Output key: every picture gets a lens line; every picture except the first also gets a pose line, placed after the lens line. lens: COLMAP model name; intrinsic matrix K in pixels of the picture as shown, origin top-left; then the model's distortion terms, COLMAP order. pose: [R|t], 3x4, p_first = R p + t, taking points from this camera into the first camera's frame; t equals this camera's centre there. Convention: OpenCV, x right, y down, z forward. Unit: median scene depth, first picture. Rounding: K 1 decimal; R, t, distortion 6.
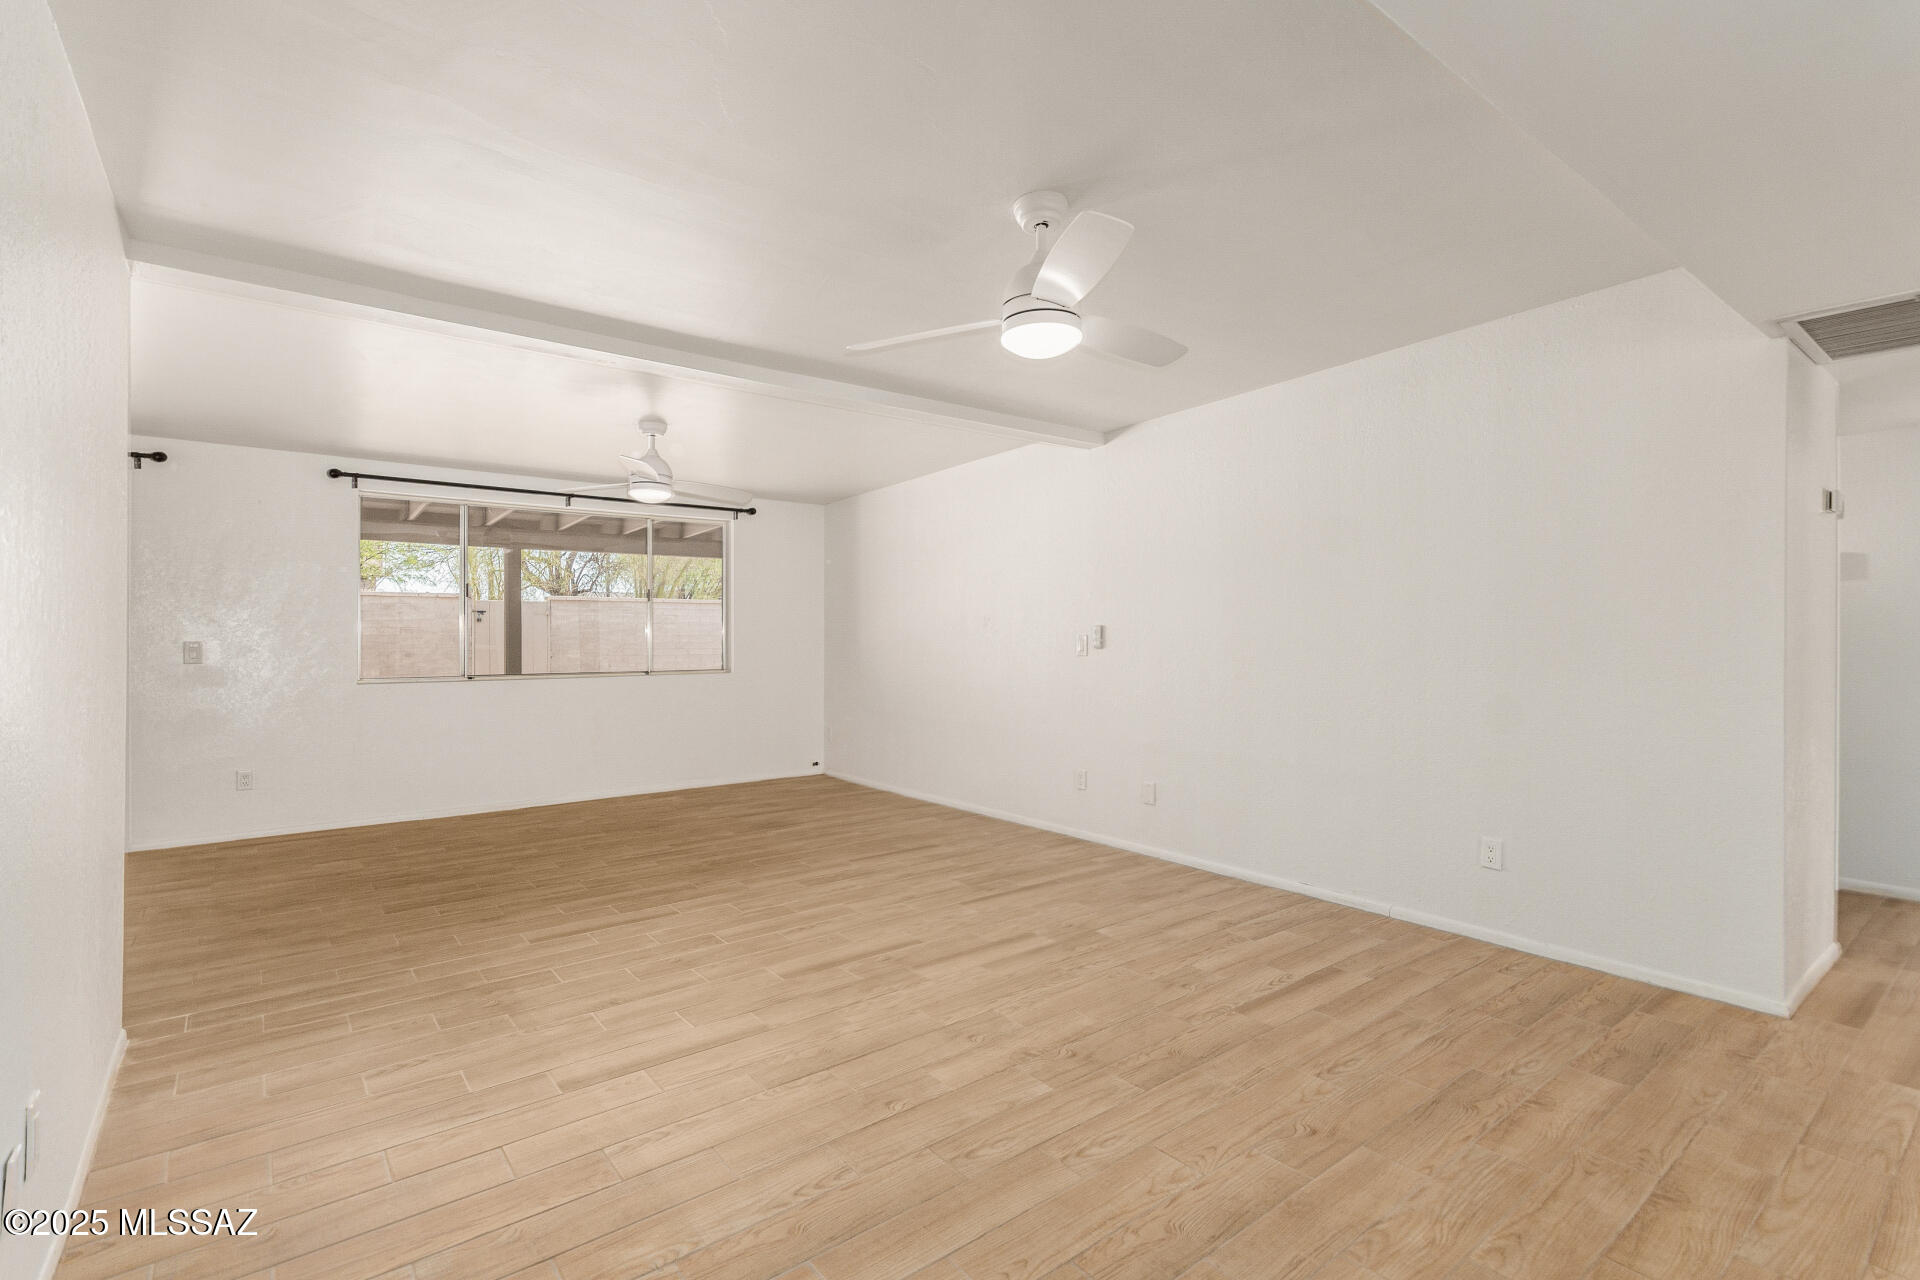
lens RADIAL K [[890.1, 0, 960.3], [0, 890.1, 634.9], [0, 0, 1]] dist [0.011567, -0.000609]
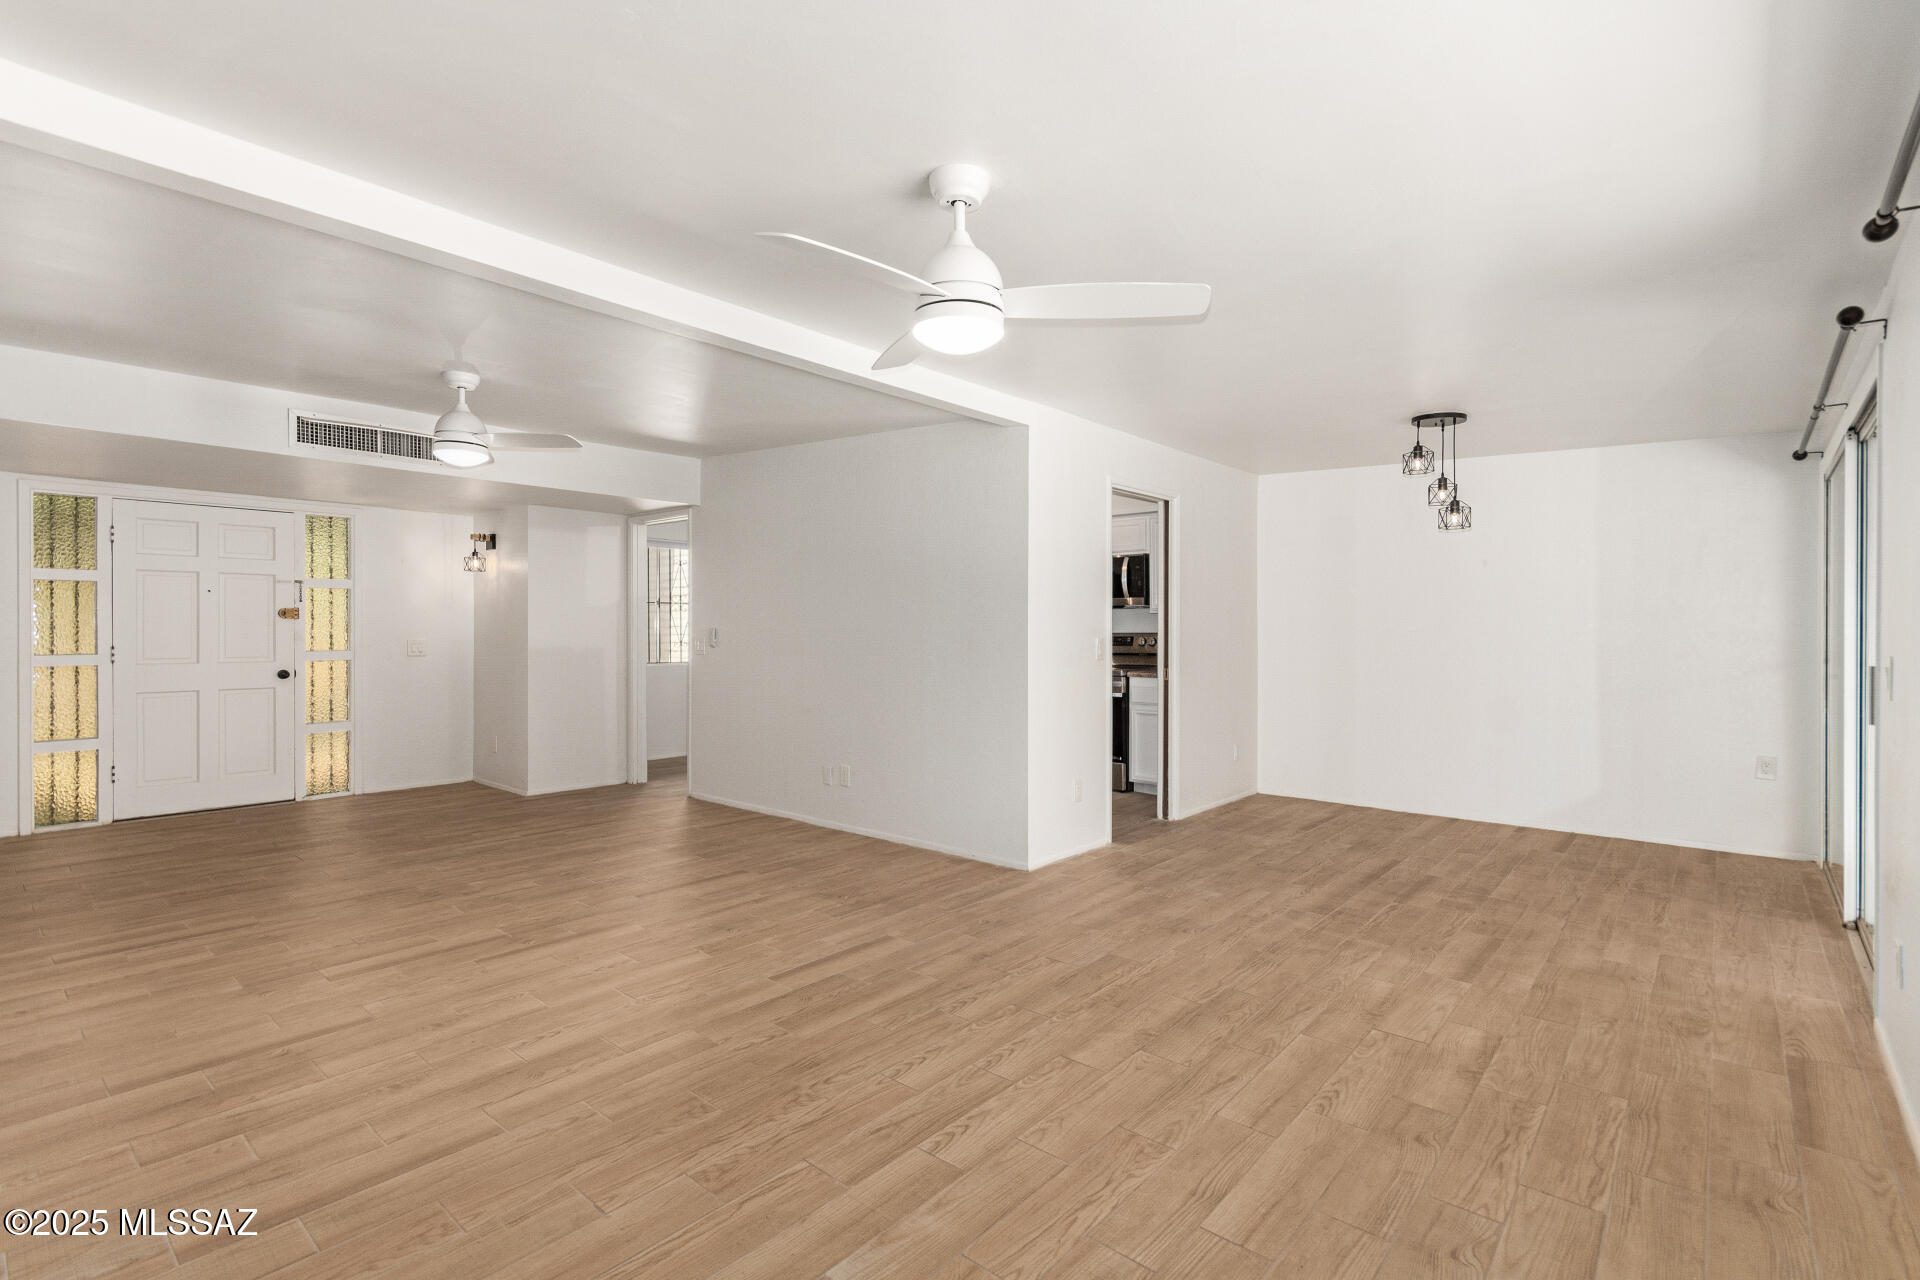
lens RADIAL K [[889.6, 0, 964.9], [0, 889.6, 638.1], [0, 0, 1]] dist [0.007798, -0.000028]
pose [[-0.981337, -0.000698, -0.192297, -0.369870], [-0.002535, 0.999954, 0.009304, -0.009426], [0.192281, 0.009618, -0.981293, 2.032983]]
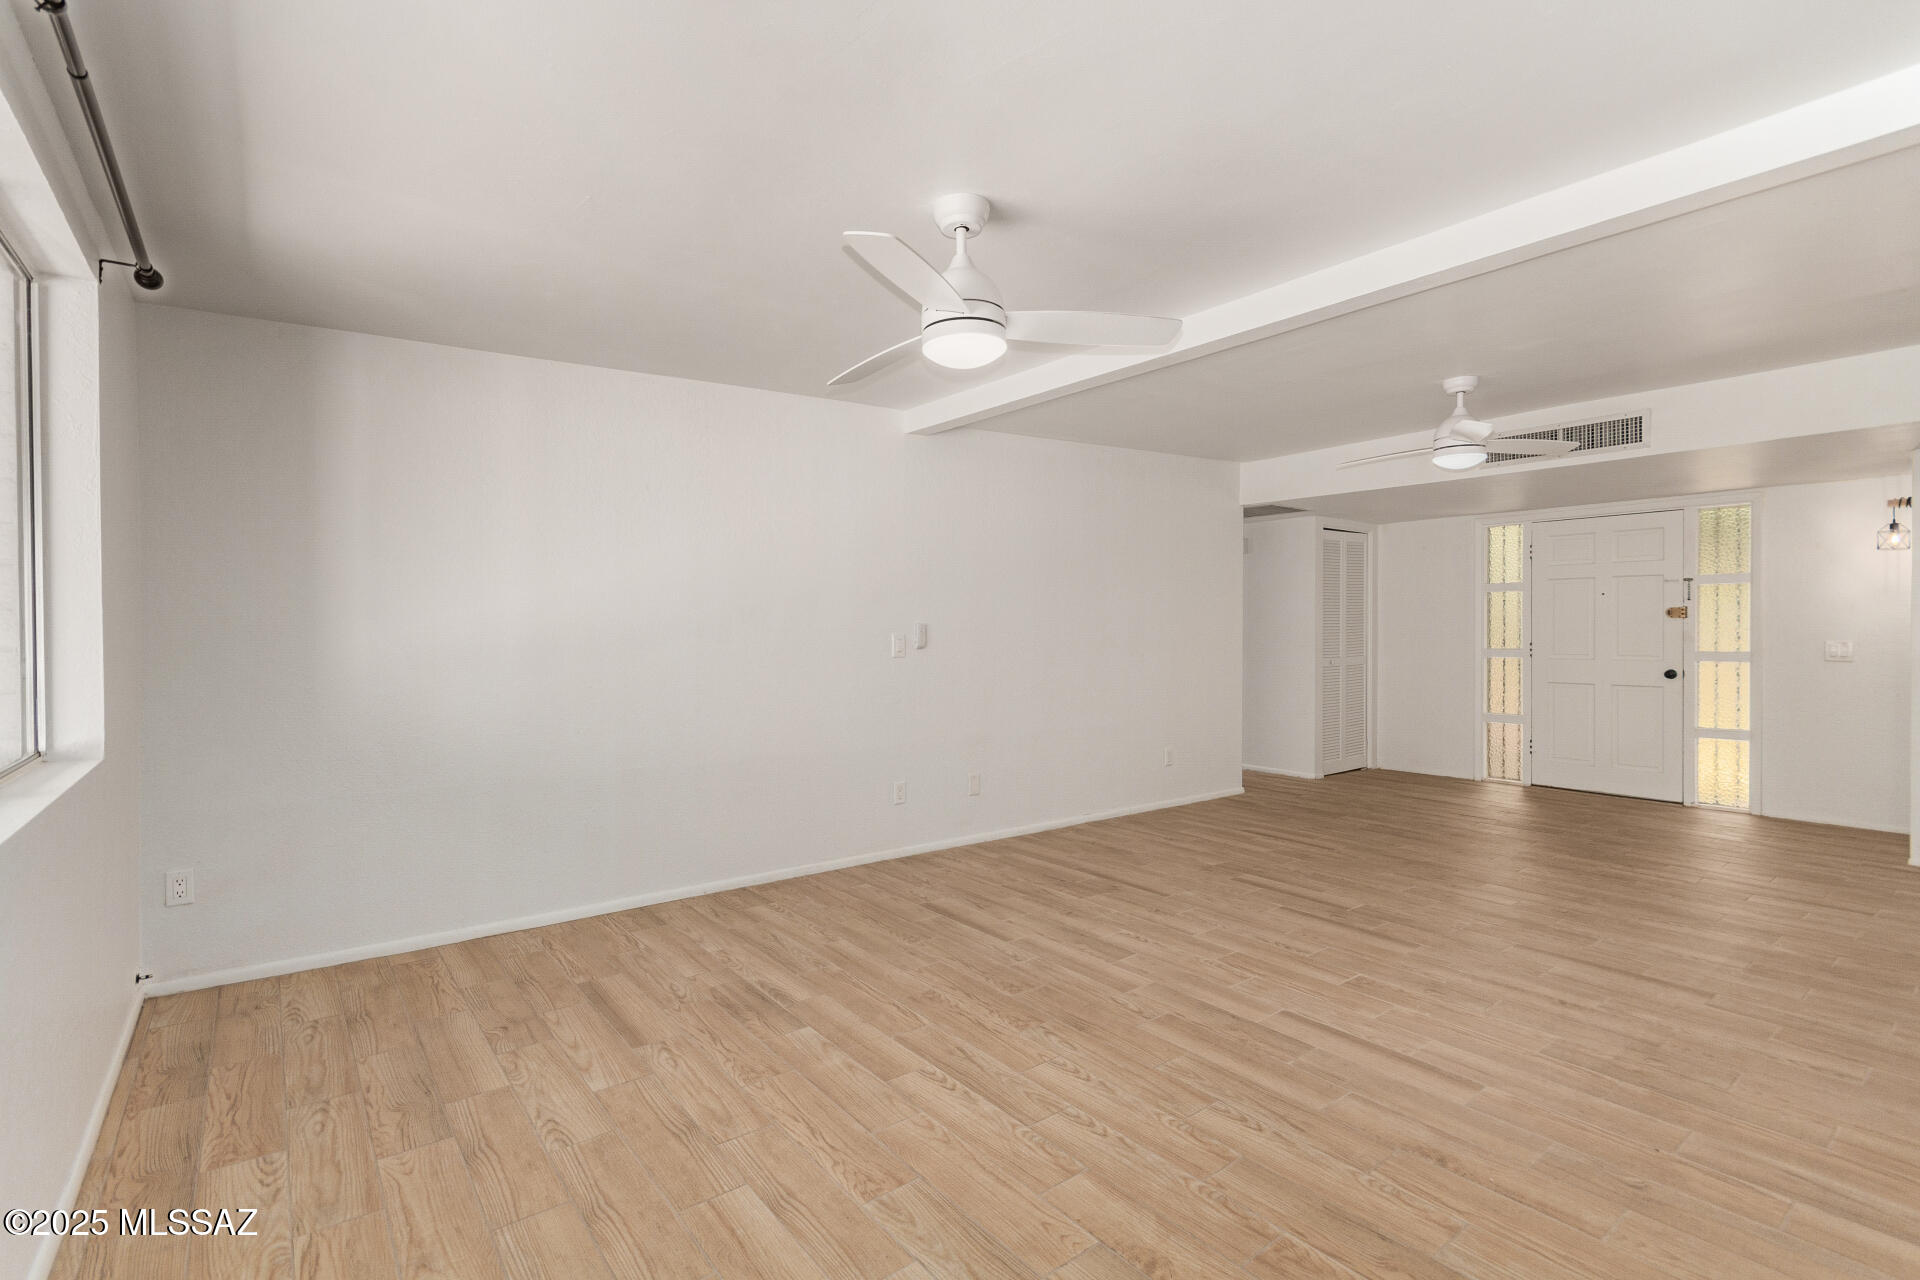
lens RADIAL K [[890.1, 0, 960.3], [0, 890.1, 634.9], [0, 0, 1]] dist [0.011567, -0.000609]
pose [[0.009202, -0.004766, 0.999946, -1.175389], [0.002622, 0.999985, 0.004742, -0.006583], [-0.999954, 0.002578, 0.009214, 1.399887]]
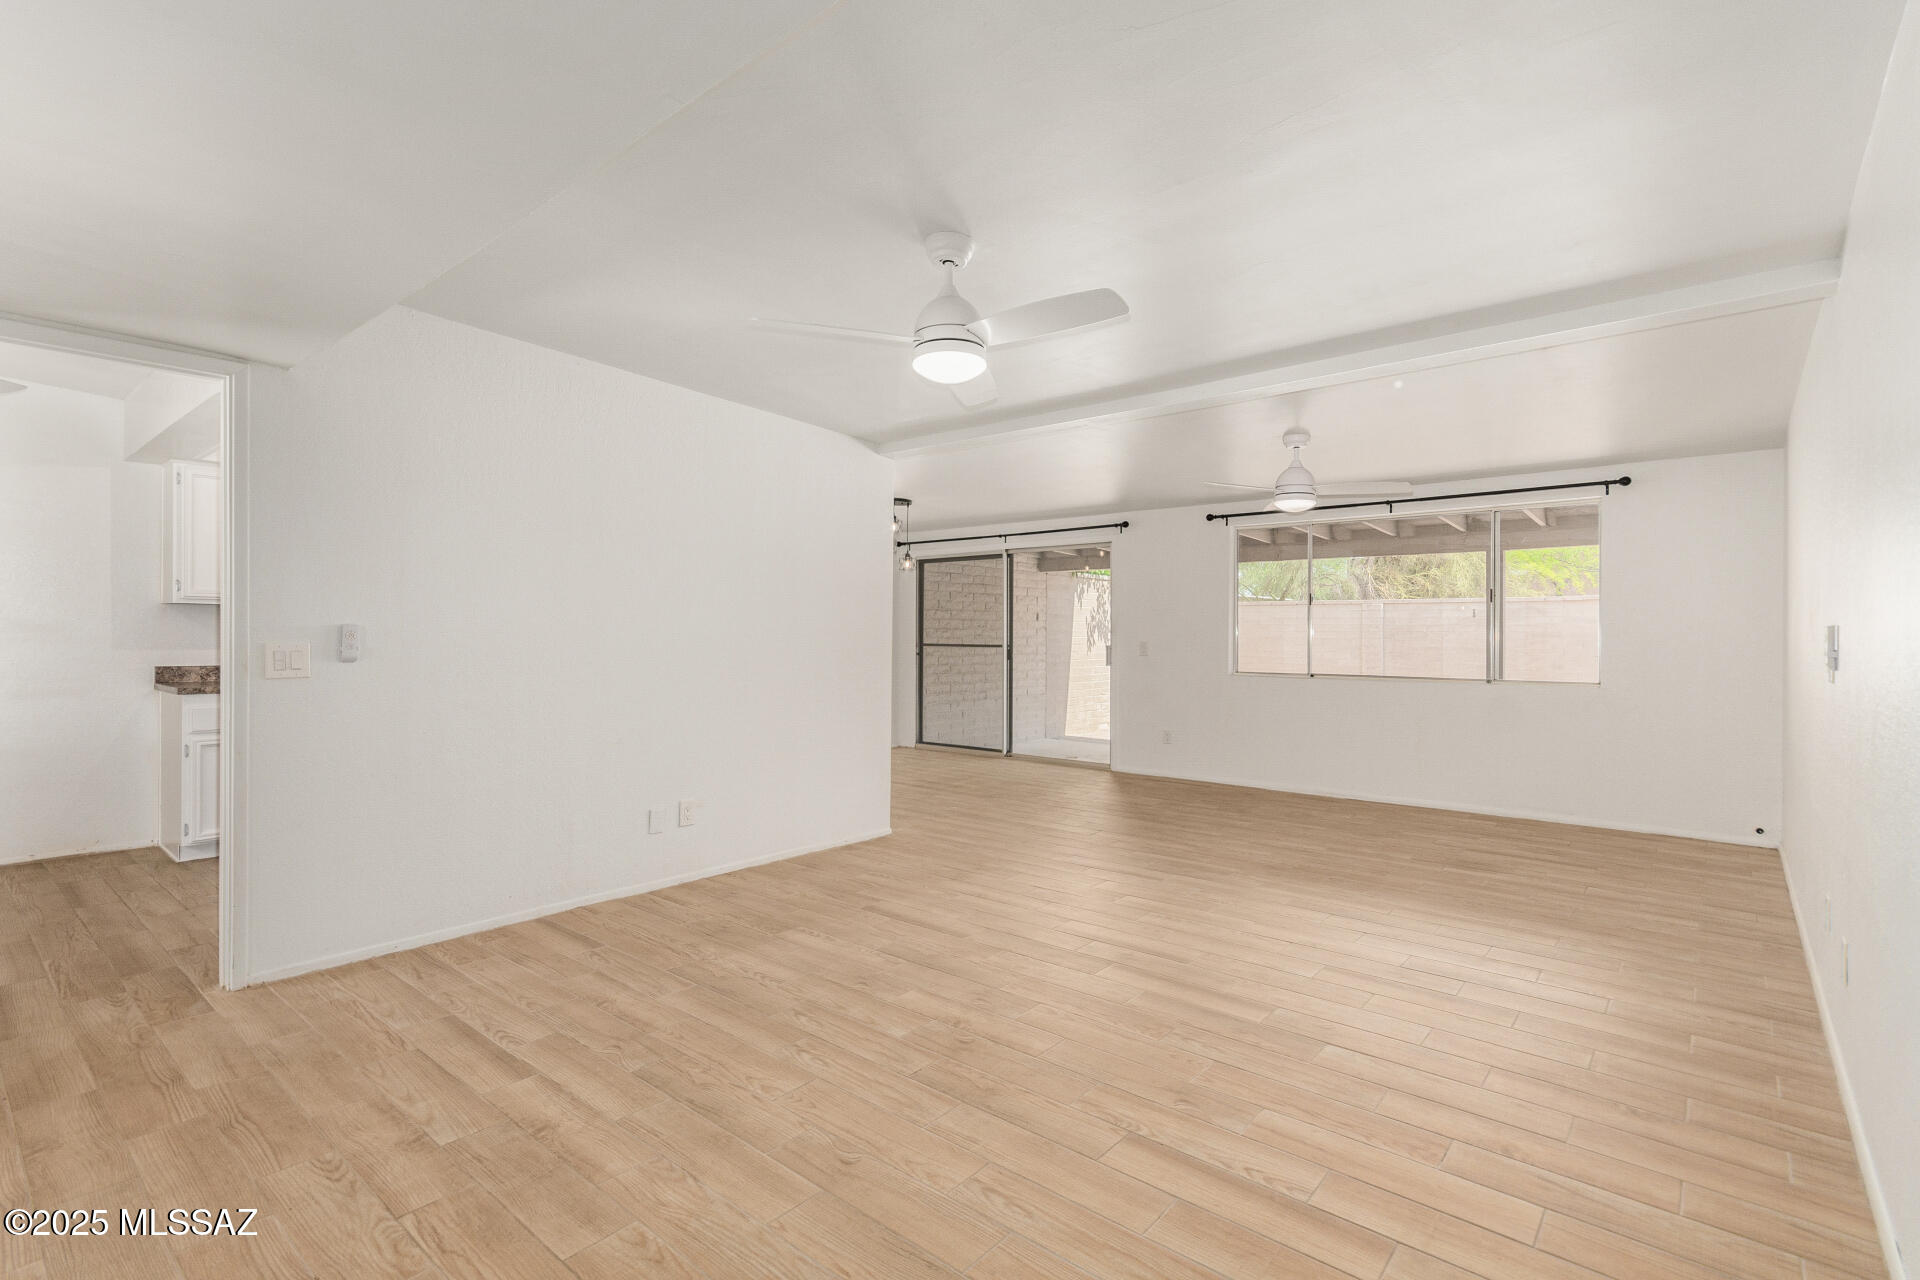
lens RADIAL K [[889.6, 0, 964.9], [0, 889.6, 638.1], [0, 0, 1]] dist [0.007798, -0.000028]
pose [[0.199453, 0.004538, -0.979897, 0.836395], [-0.007479, 0.999967, 0.003109, -0.001464], [0.979879, 0.006709, 0.199480, 0.580723]]
